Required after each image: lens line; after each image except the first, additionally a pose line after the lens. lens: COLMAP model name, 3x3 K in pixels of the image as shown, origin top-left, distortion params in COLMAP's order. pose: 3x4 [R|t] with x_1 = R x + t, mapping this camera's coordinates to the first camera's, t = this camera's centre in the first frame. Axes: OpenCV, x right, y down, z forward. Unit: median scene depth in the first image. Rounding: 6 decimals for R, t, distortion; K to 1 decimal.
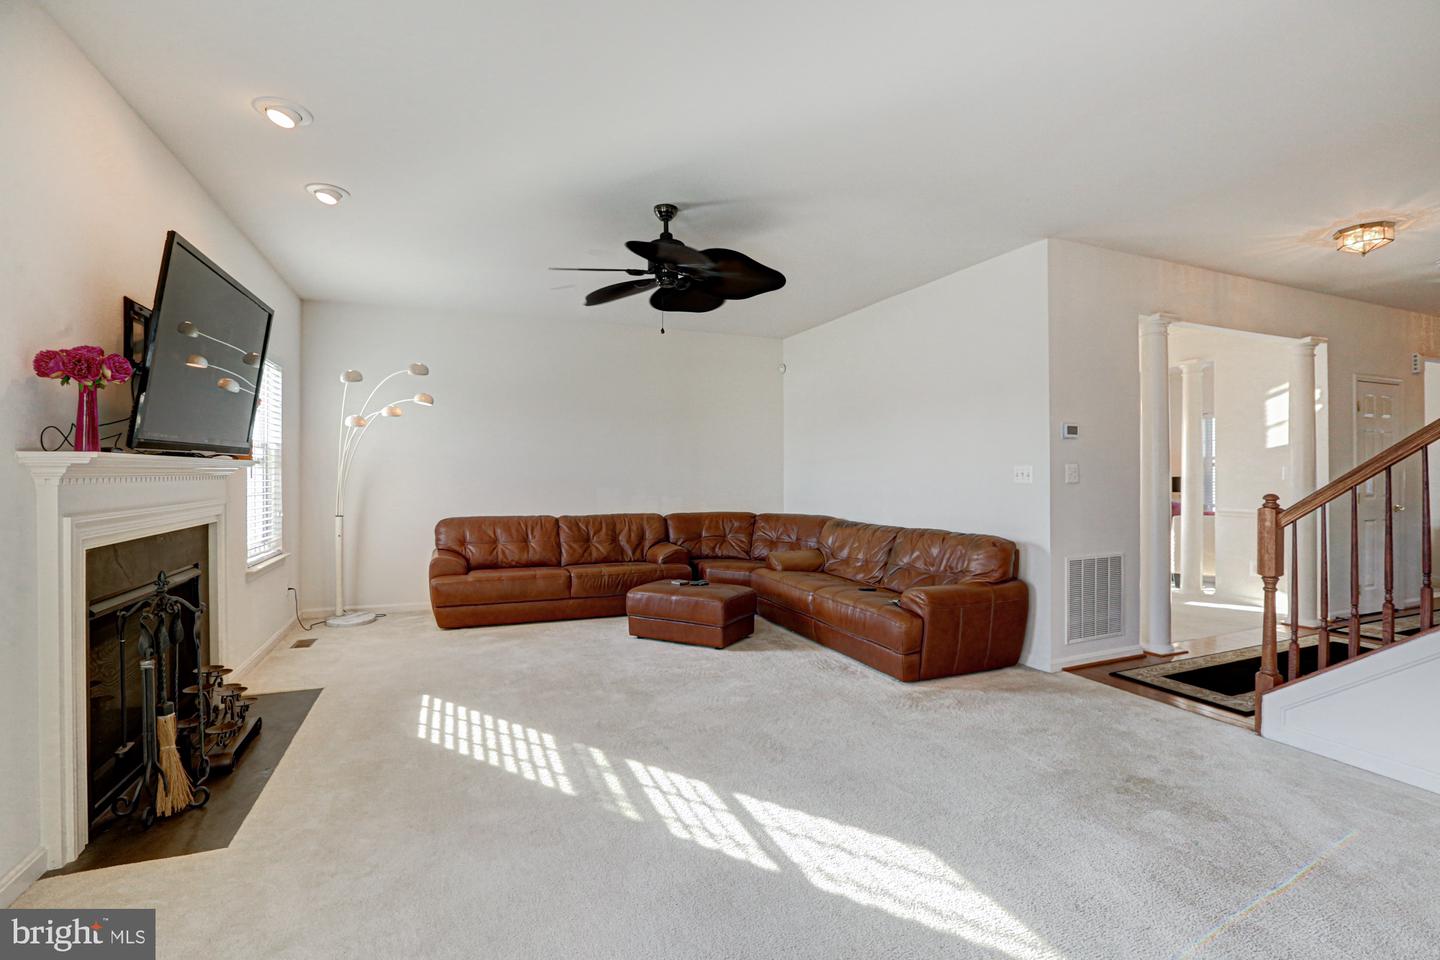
lens RADIAL K [[668.2, 0, 726.2], [0, 668.2, 480.9], [0, 0, 1]] dist [-0.065035, 0.031355]
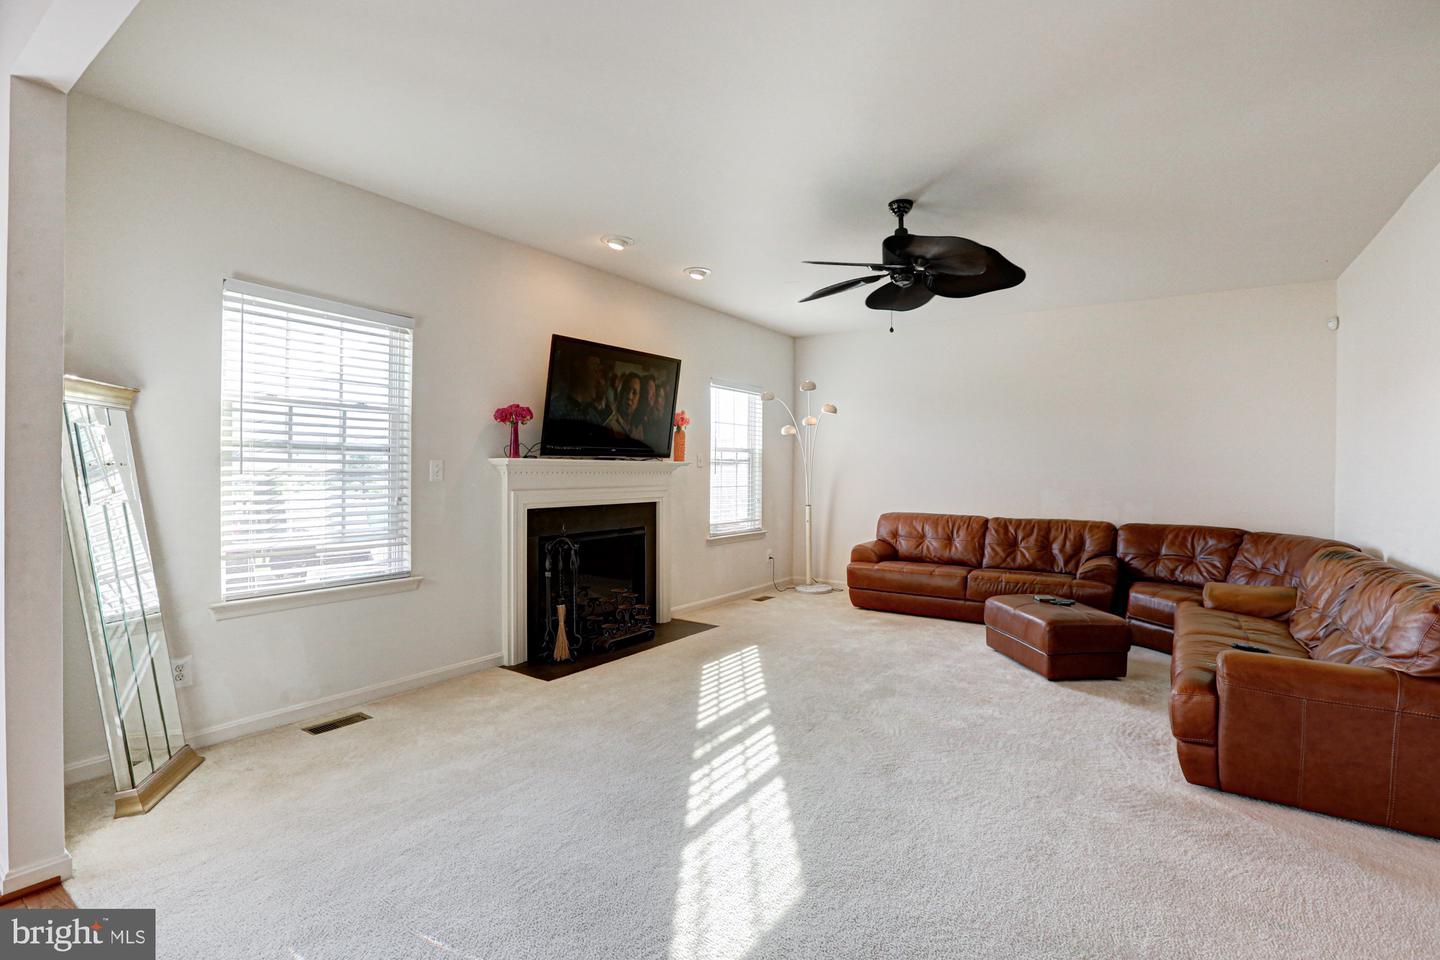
lens RADIAL K [[668.2, 0, 726.2], [0, 668.2, 480.9], [0, 0, 1]] dist [-0.065035, 0.031355]
pose [[0.548578, 0.017733, -0.835911, 0.596428], [-0.018485, 0.999788, 0.009079, -0.003429], [0.835895, 0.010471, 0.548790, 0.246944]]
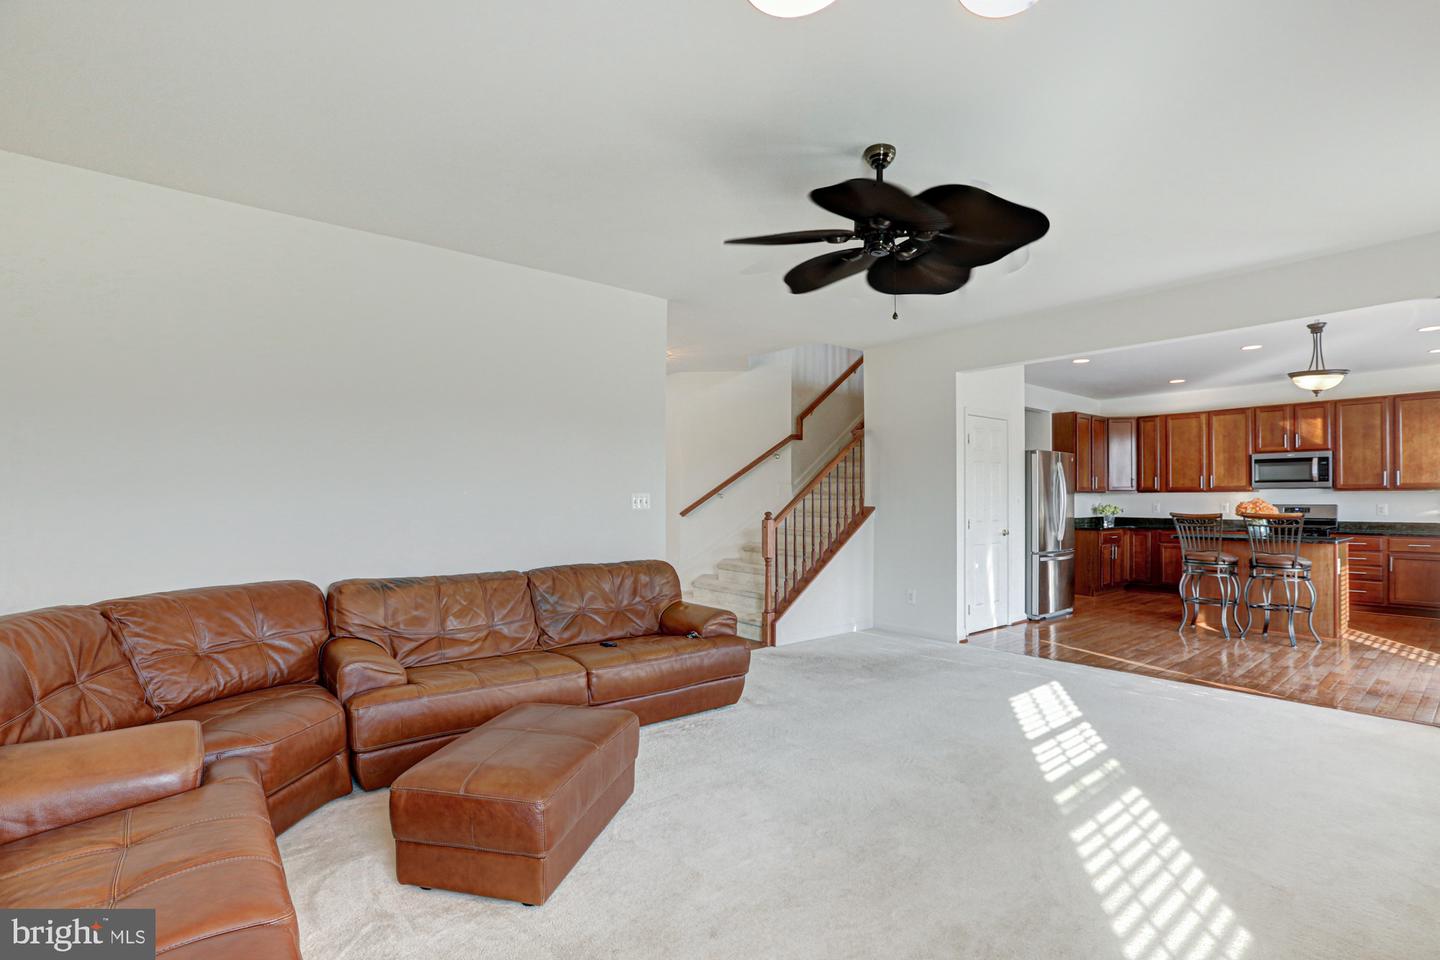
lens RADIAL K [[668.2, 0, 726.2], [0, 668.2, 480.9], [0, 0, 1]] dist [-0.065035, 0.031355]
pose [[-0.288594, 0.028485, 0.957028, -0.782821], [0.009442, 0.999593, -0.026905, -0.015119], [-0.957405, 0.001271, -0.288745, 1.407631]]
